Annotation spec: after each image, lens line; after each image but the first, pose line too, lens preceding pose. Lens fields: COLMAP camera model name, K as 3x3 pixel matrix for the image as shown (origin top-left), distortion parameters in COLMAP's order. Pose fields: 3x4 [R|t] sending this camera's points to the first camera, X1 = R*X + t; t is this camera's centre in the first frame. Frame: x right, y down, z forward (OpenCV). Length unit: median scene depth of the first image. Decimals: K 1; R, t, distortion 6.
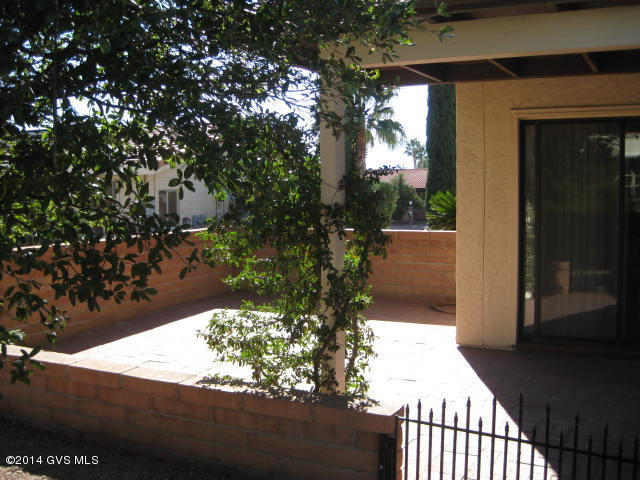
lens RADIAL K [[697.3, 0, 320.5], [0, 697.3, 240.4], [0, 0, 1]] dist [-0.136132, 0.000000]
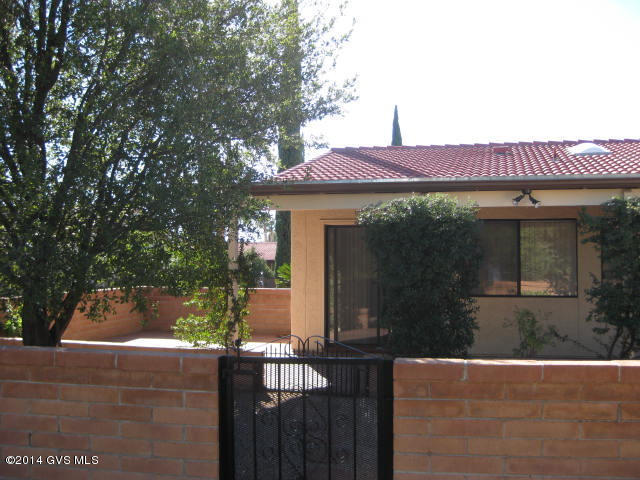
lens RADIAL K [[697.3, 0, 321.1], [0, 697.3, 241.2], [0, 0, 1]] dist [-0.136132, 0.000000]
pose [[0.976959, 0.012794, 0.213045, -0.115437], [0.008716, 0.994977, -0.099724, 0.052958], [-0.213250, 0.099283, 0.971940, -0.798086]]
